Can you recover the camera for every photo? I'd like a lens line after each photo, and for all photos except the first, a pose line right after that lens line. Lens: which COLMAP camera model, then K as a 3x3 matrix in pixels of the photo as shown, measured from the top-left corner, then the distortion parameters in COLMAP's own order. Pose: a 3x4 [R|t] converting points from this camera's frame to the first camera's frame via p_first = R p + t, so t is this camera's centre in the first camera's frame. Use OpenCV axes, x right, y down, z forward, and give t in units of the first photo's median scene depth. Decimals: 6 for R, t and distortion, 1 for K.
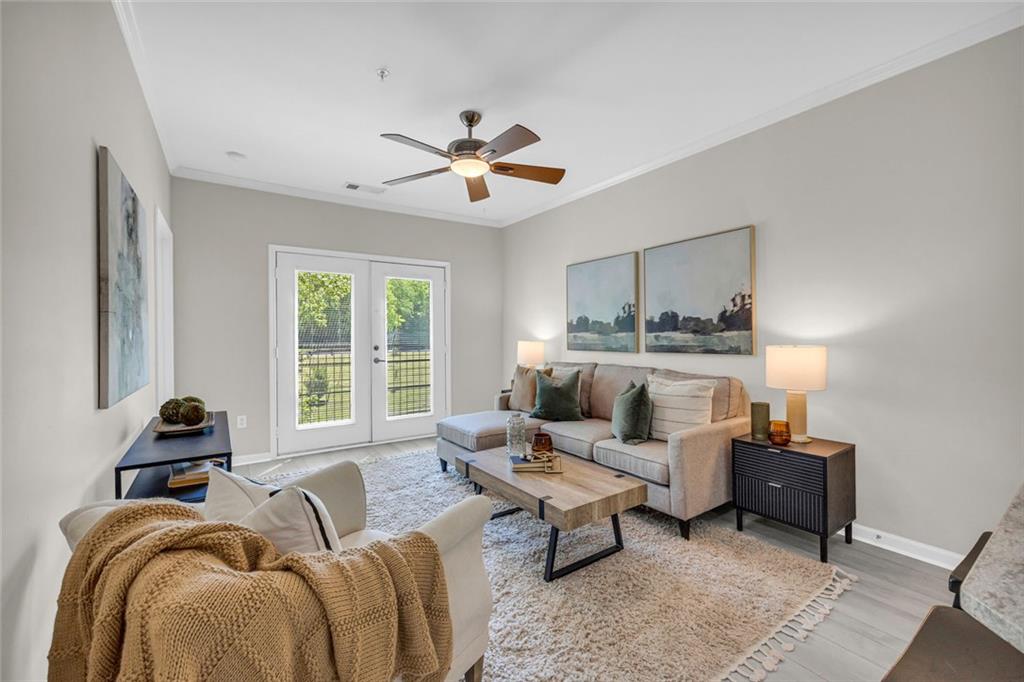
lens RADIAL K [[429.4, 0, 508.0], [0, 429.4, 338.1], [0, 0, 1]] dist [-0.000078, -0.000372]
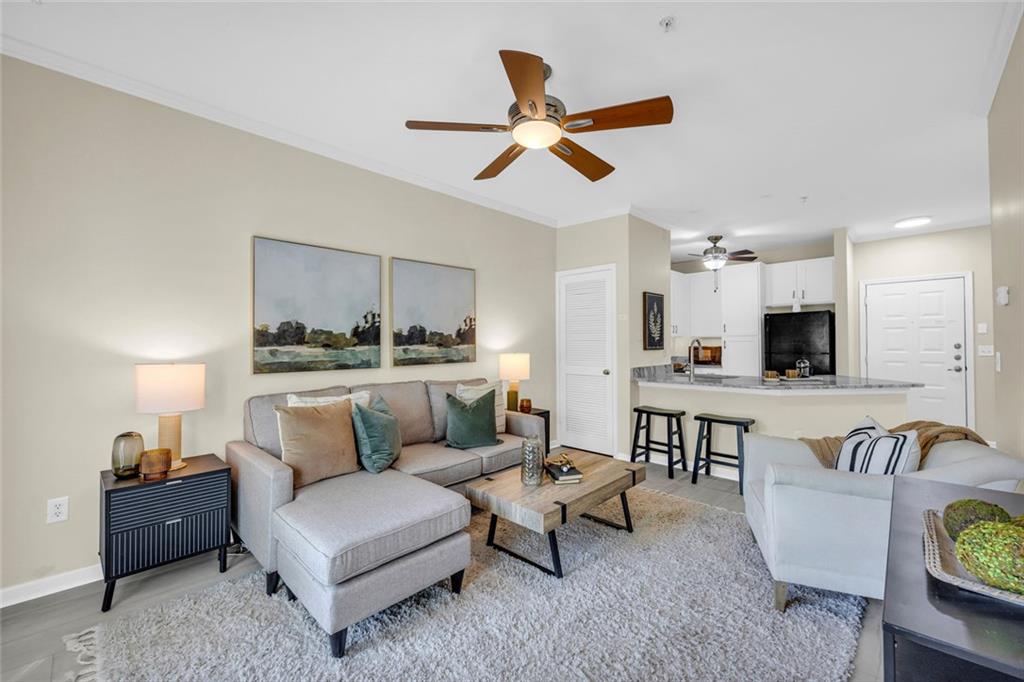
lens RADIAL K [[418.1, 0, 510.3], [0, 418.1, 338.9], [0, 0, 1]] dist [0.000056, -0.000486]
pose [[-0.205823, 0.027635, 0.978199, -0.635016], [0.021178, 0.999493, -0.023781, -0.000462], [-0.978360, 0.015822, -0.206304, 0.939936]]
